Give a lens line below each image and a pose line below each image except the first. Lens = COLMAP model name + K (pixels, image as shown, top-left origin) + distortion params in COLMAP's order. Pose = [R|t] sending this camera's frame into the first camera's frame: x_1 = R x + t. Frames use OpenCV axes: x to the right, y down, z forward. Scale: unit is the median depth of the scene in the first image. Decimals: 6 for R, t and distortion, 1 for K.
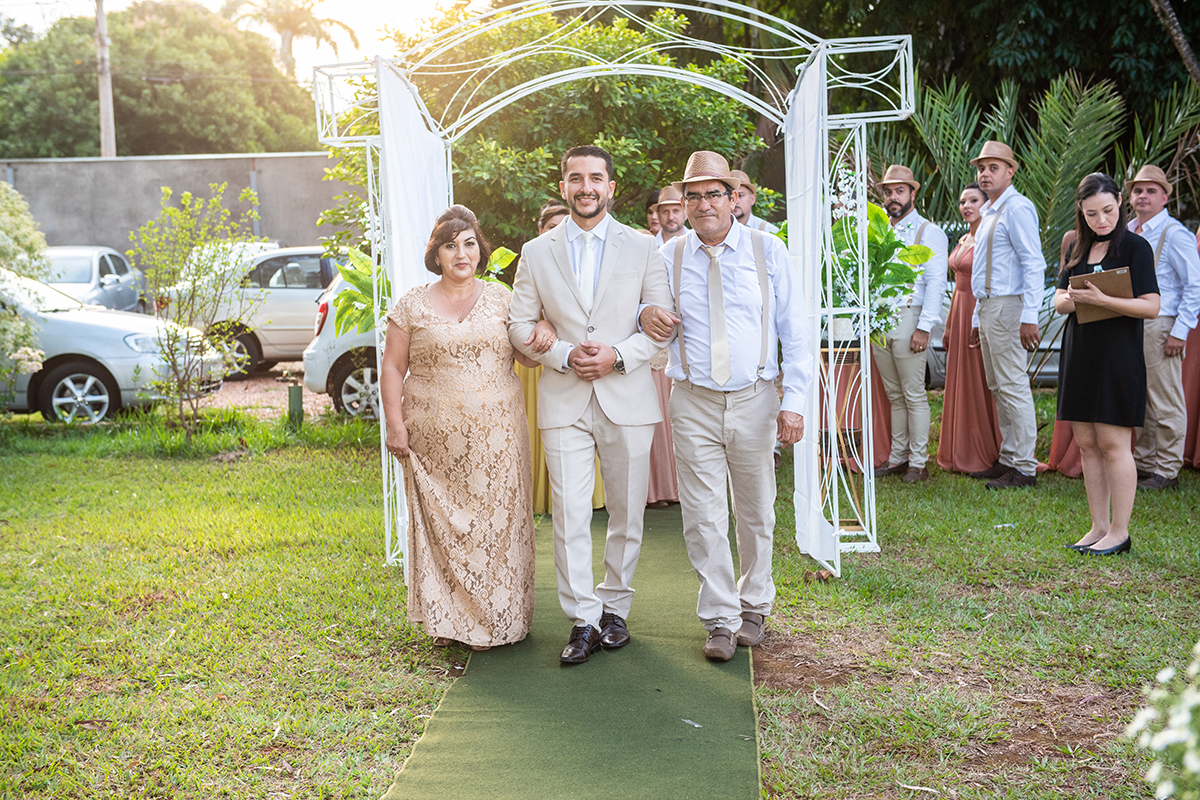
lens RADIAL K [[1679.1, 0, 595.5], [0, 1679.1, 400.2], [0, 0, 1]] dist [0.111244, 0.000000]
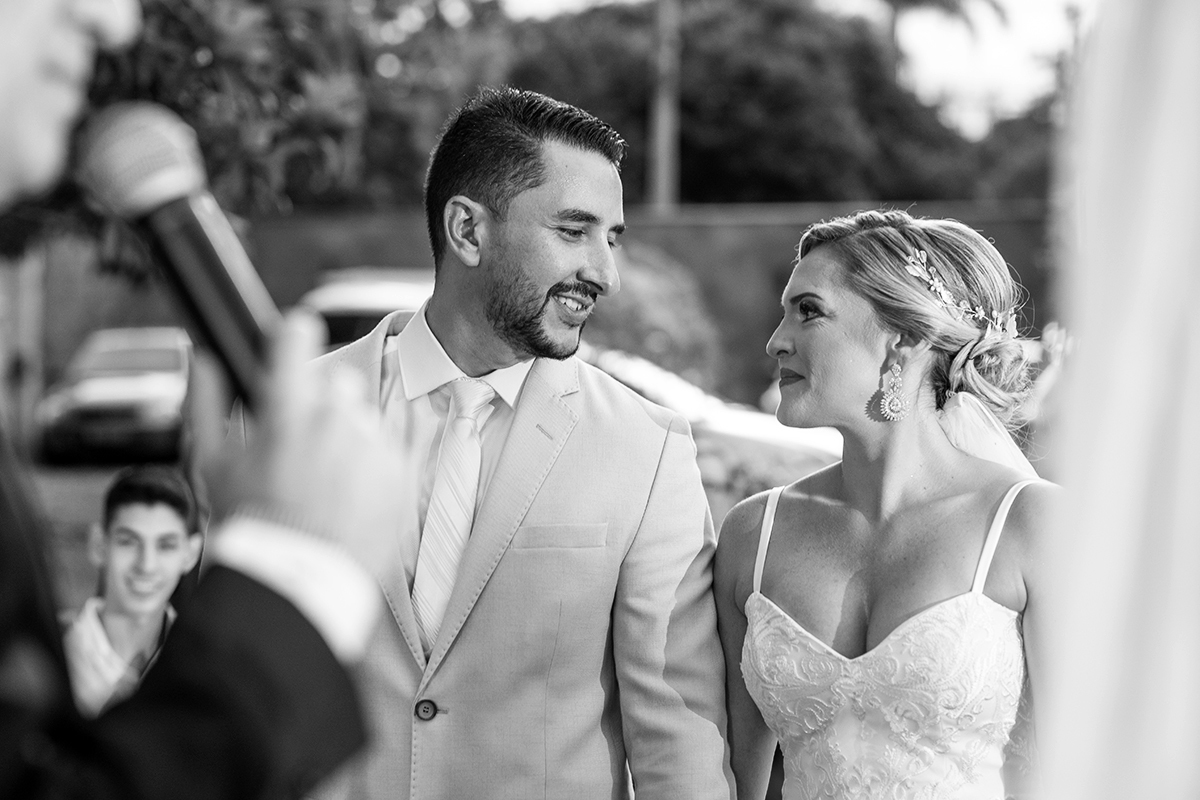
lens RADIAL K [[2953.4, 0, 600.5], [0, 2953.4, 403.2], [0, 0, 1]] dist [-0.169500, 0.000000]
pose [[0.964218, 0.046612, -0.260982, 0.020701], [-0.065409, 0.995817, -0.063804, 0.049829], [0.256916, 0.078592, 0.963233, -0.540782]]
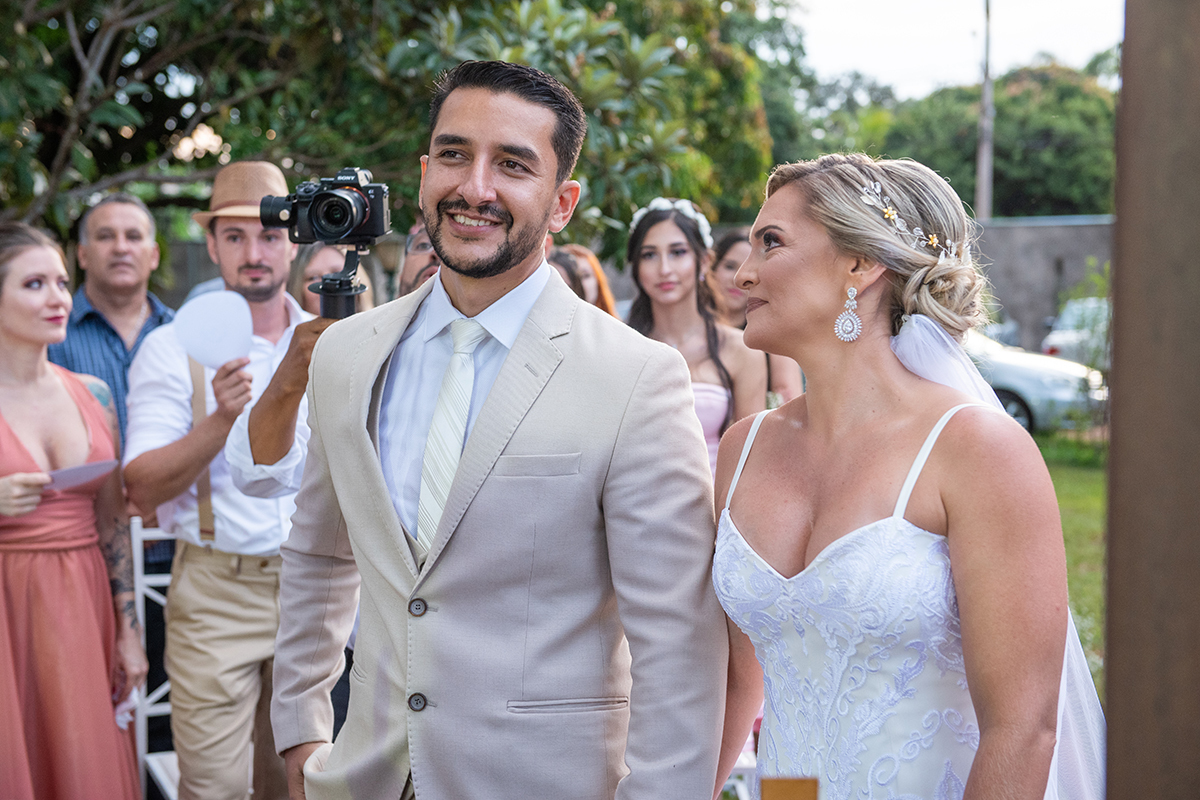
lens RADIAL K [[1810.6, 0, 594.3], [0, 1810.6, 397.6], [0, 0, 1]] dist [0.003096, 0.000000]
pose [[0.893595, 0.056535, -0.445299, 0.031749], [-0.073653, 0.997058, -0.021217, 0.043251], [0.442789, 0.051757, 0.895131, -0.442722]]
